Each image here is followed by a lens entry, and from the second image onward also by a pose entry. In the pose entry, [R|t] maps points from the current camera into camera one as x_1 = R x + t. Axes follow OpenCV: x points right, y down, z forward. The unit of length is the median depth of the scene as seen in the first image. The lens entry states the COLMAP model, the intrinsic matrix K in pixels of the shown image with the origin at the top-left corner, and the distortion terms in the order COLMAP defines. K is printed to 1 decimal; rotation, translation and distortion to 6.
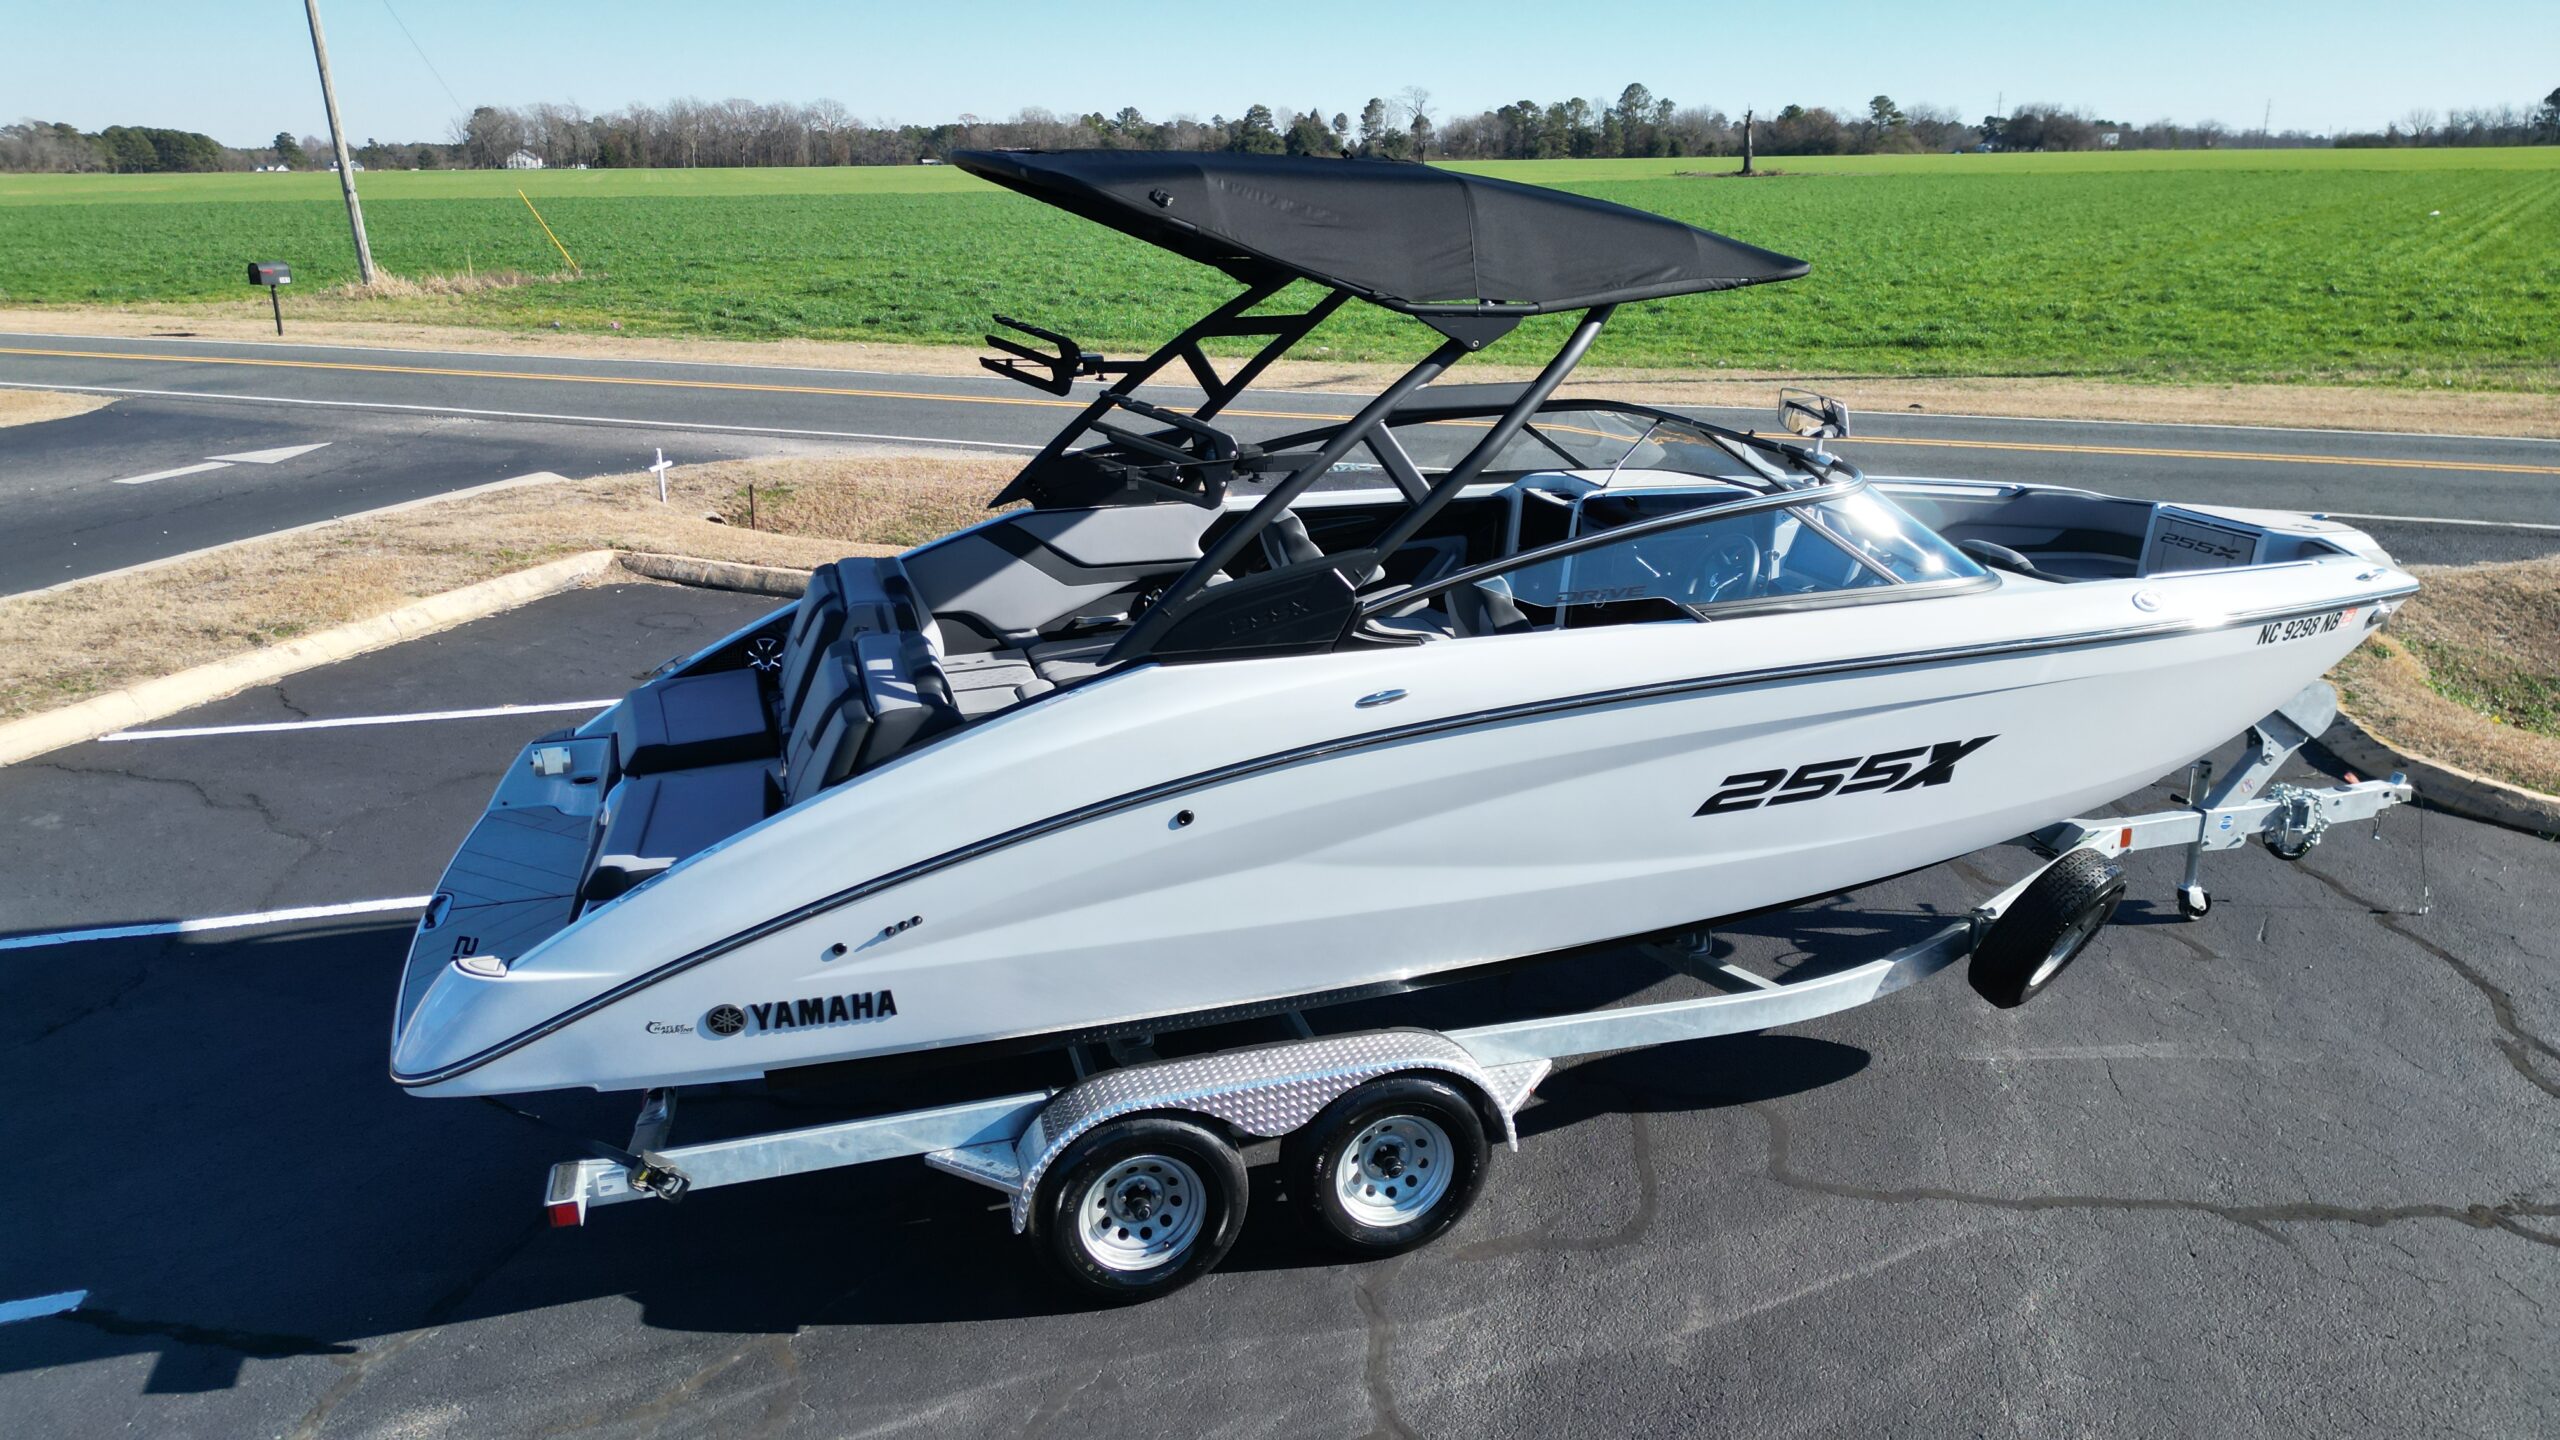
lens RADIAL K [[1784.3, 0, 1280.0], [0, 1784.3, 720.0], [0, 0, 1]] dist [0.087928, -0.093853]
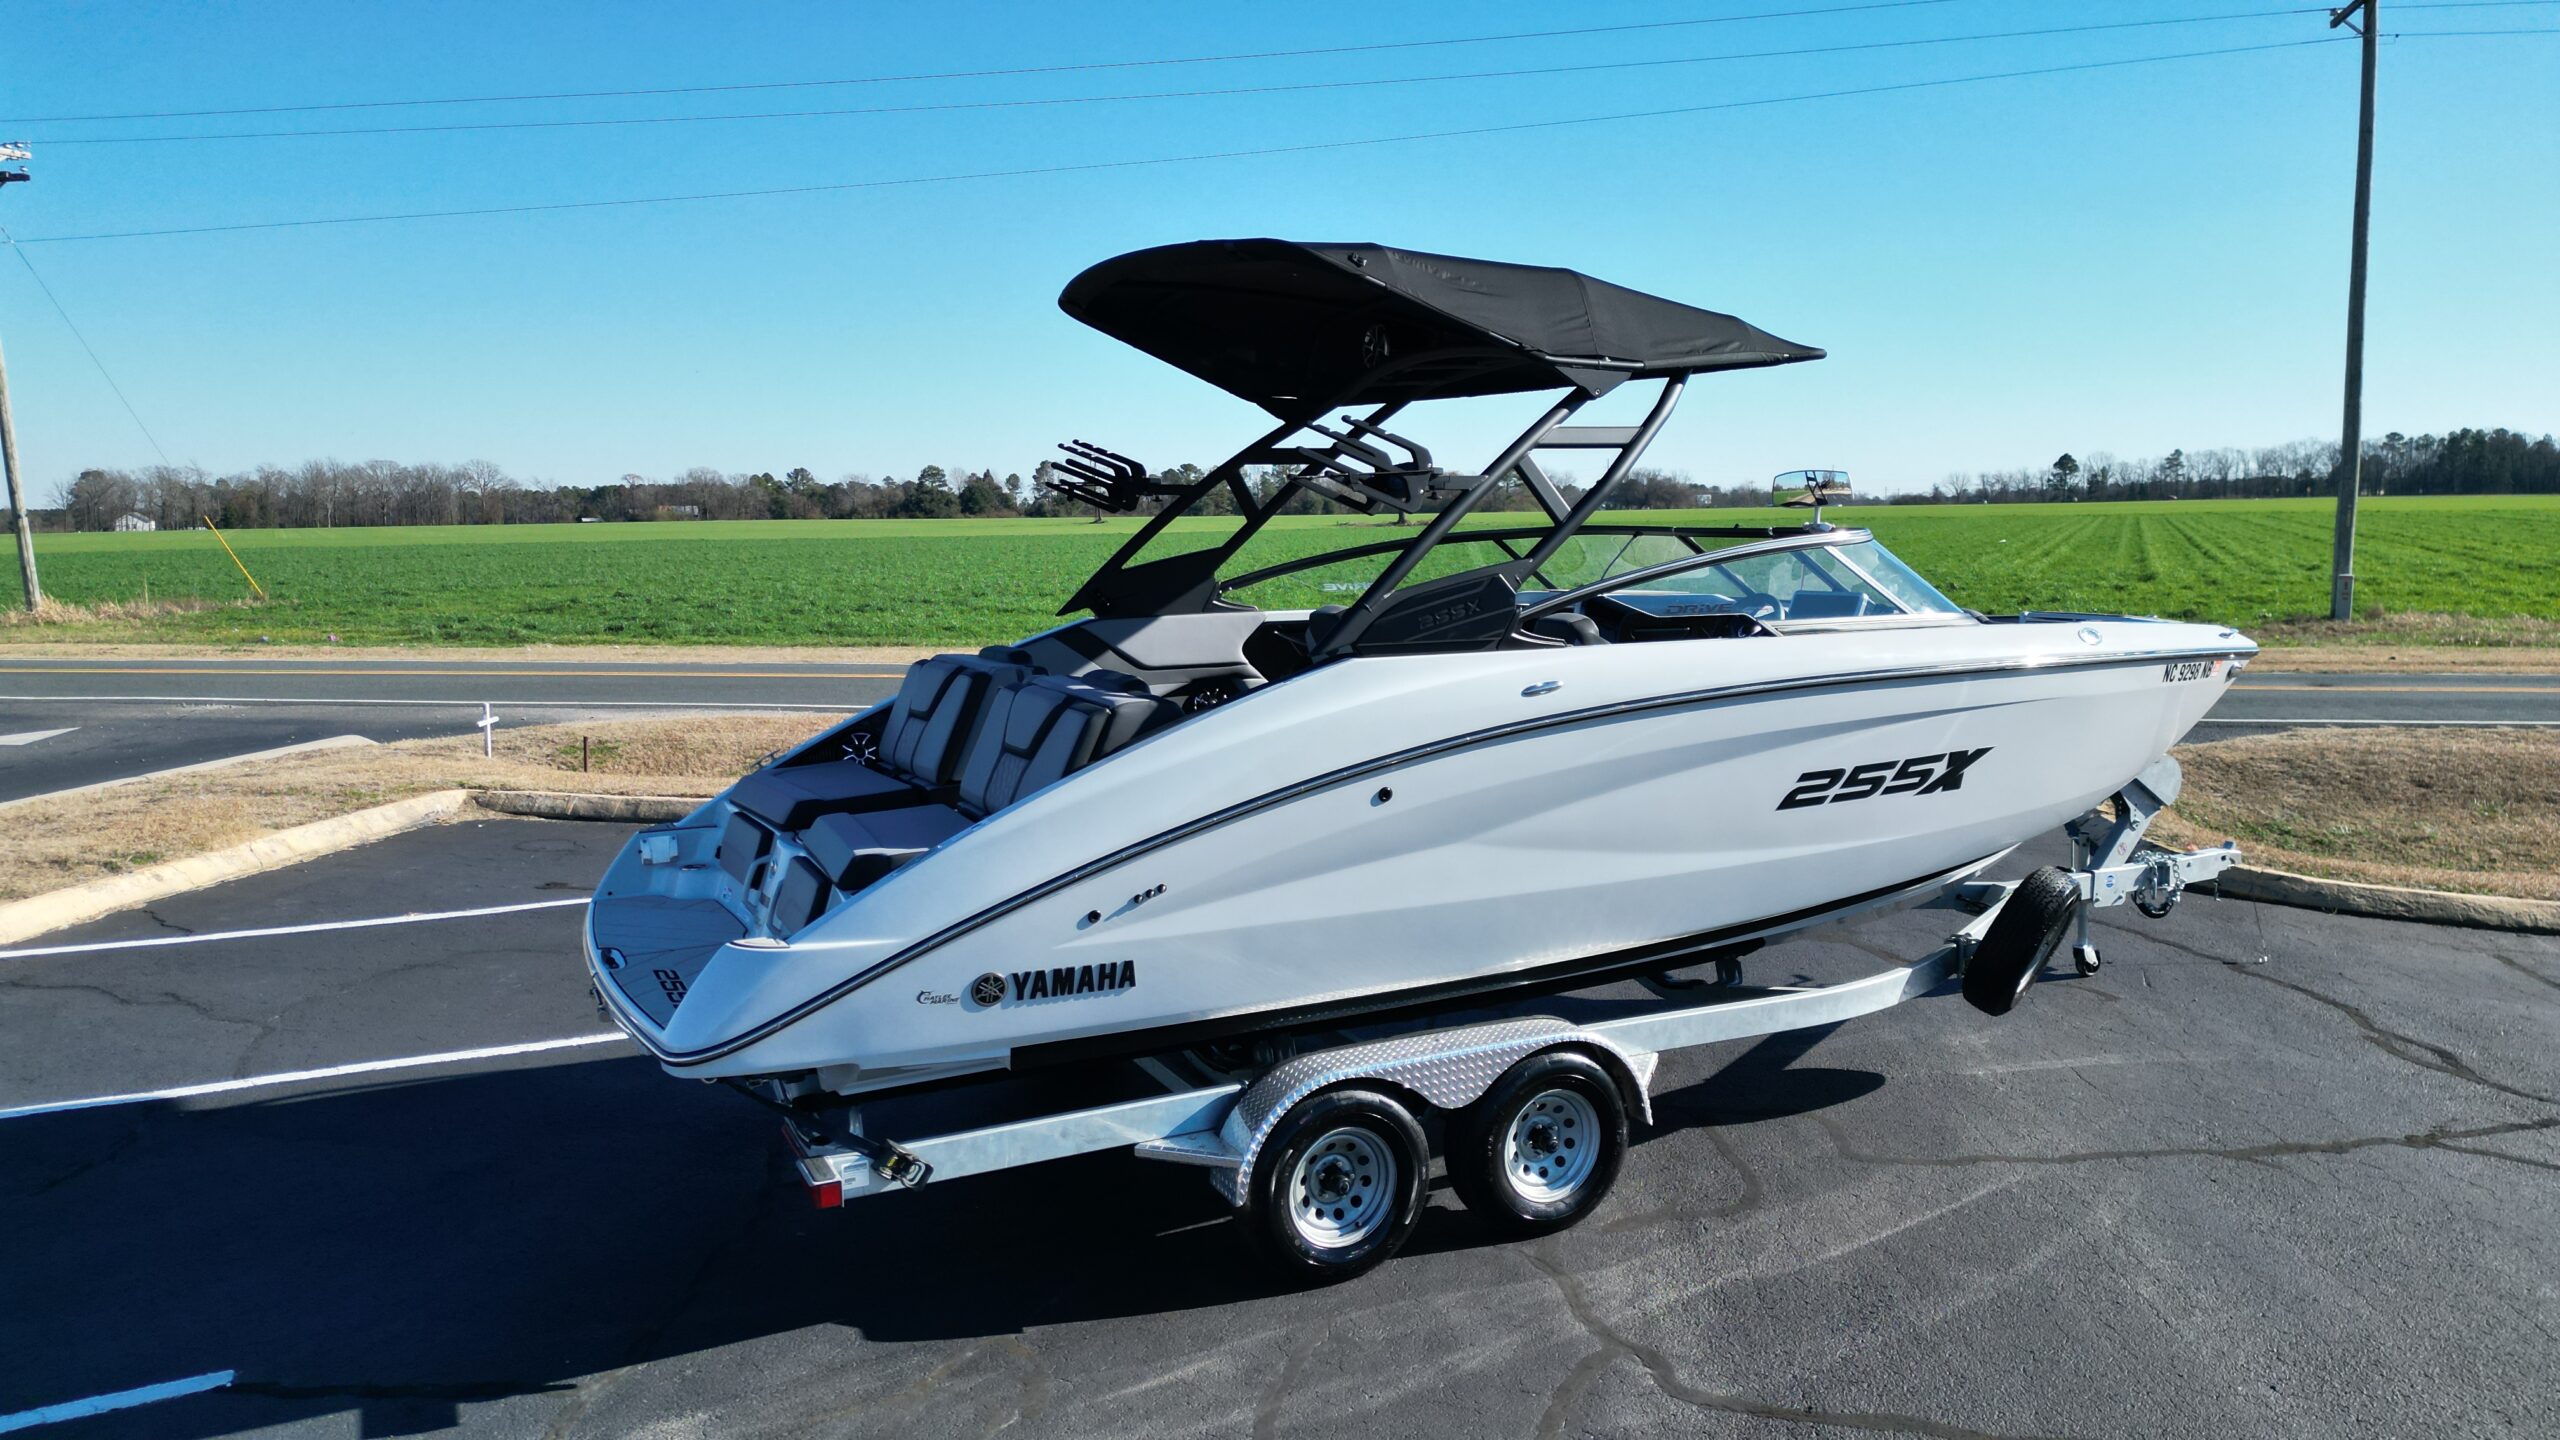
lens RADIAL K [[1784.3, 0, 1280.0], [0, 1784.3, 720.0], [0, 0, 1]] dist [0.087928, -0.093853]
pose [[0.983352, -0.024801, 0.180009, -0.246659], [0.058398, 0.981222, -0.183827, 0.163054], [-0.172070, 0.191279, 0.966335, -0.058256]]
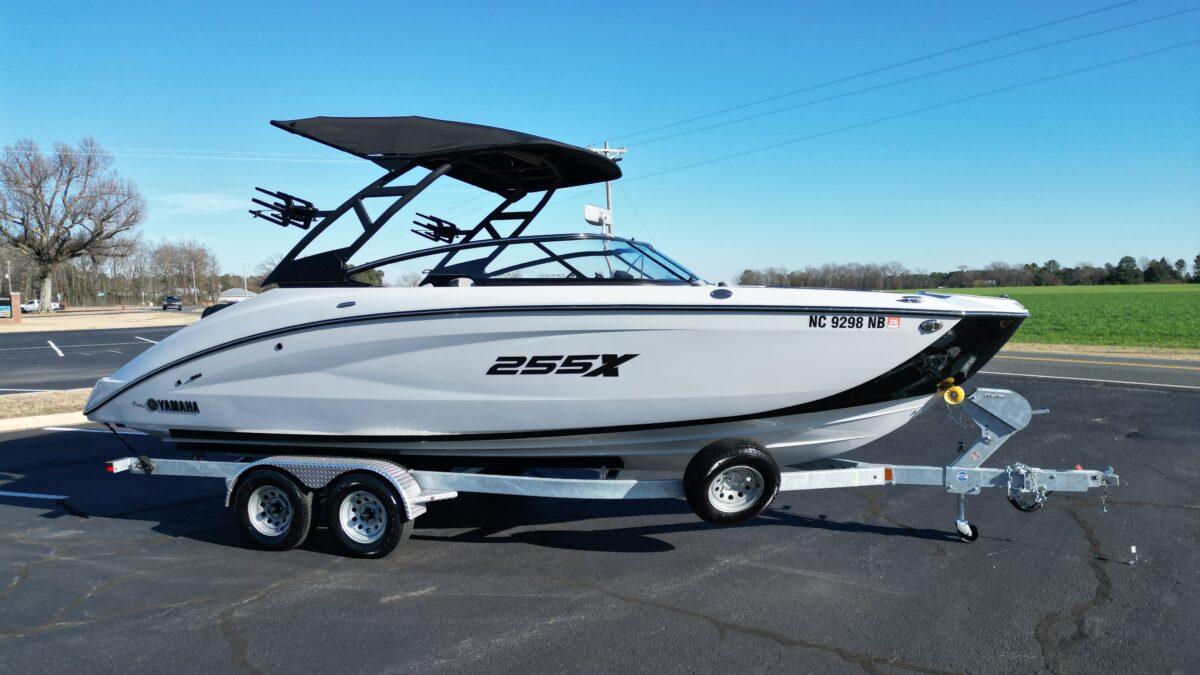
lens RADIAL K [[836.4, 0, 600.0], [0, 836.4, 337.5], [0, 0, 1]] dist [0.087928, -0.093853]
pose [[0.839079, 0.025994, -0.543388, 0.791082], [-0.156635, 0.968102, -0.195559, 0.164965], [0.520972, 0.249203, 0.816386, 0.173745]]
